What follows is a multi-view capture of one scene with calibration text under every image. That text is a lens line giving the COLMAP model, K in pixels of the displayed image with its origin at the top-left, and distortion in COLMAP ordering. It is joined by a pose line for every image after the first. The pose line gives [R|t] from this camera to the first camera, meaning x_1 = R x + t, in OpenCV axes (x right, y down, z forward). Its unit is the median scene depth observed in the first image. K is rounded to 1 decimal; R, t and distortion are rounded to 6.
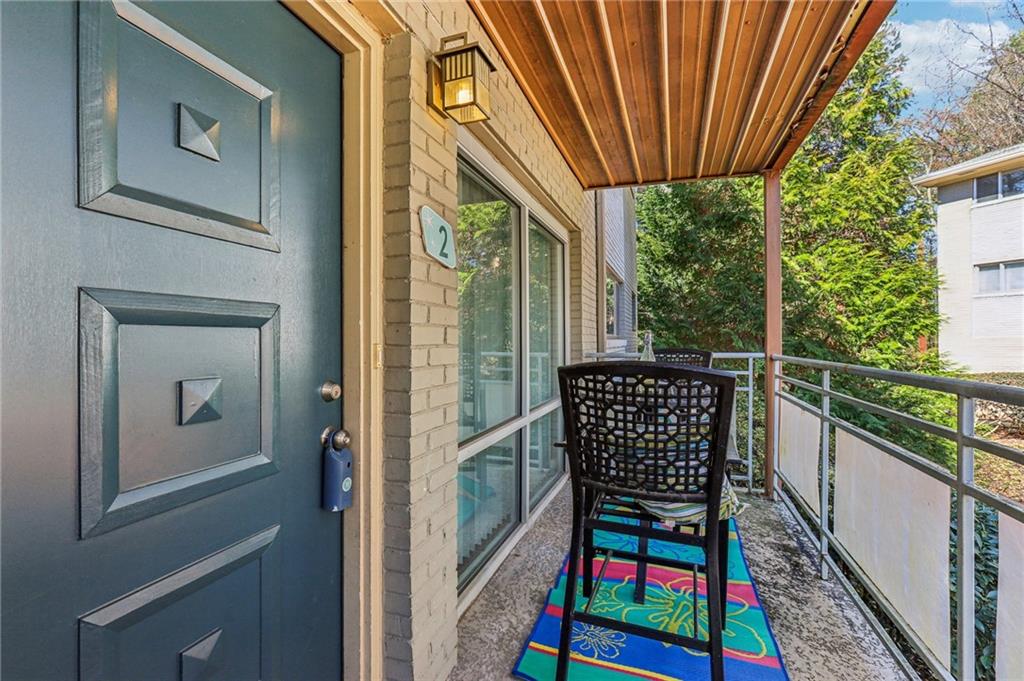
lens RADIAL K [[464.6, 0, 508.1], [0, 464.6, 332.5], [0, 0, 1]] dist [-0.003518, 0.000914]
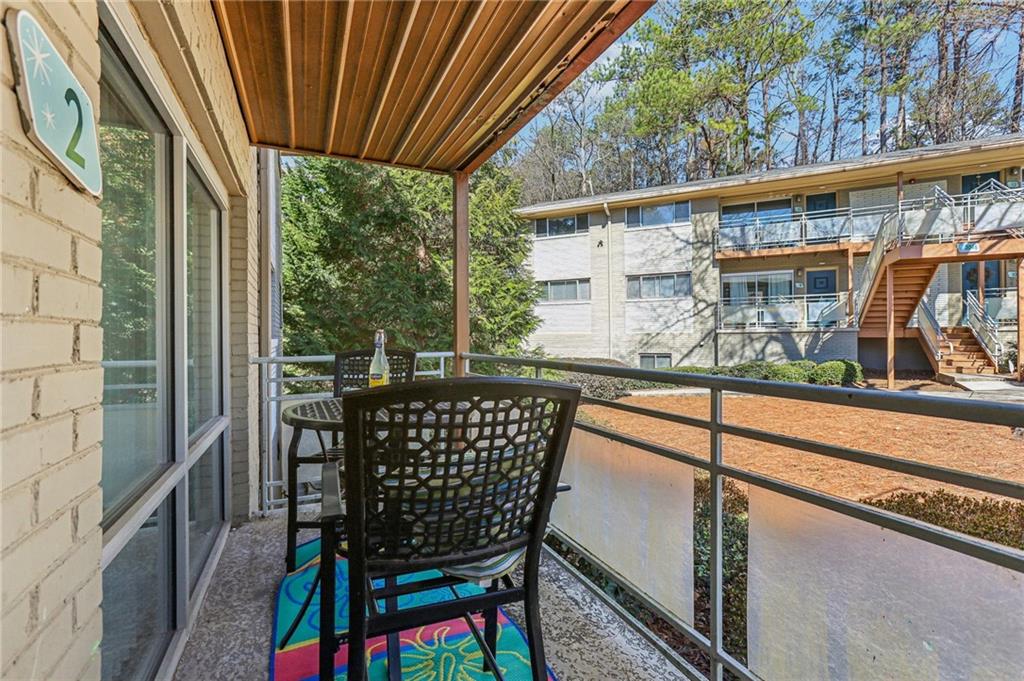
lens RADIAL K [[464.6, 0, 508.1], [0, 464.6, 332.5], [0, 0, 1]] dist [-0.003518, 0.000914]
pose [[0.724169, -0.003322, 0.689615, -0.070198], [-0.001028, 0.999982, 0.005896, -0.003832], [-0.689622, -0.004978, 0.724153, 0.197994]]
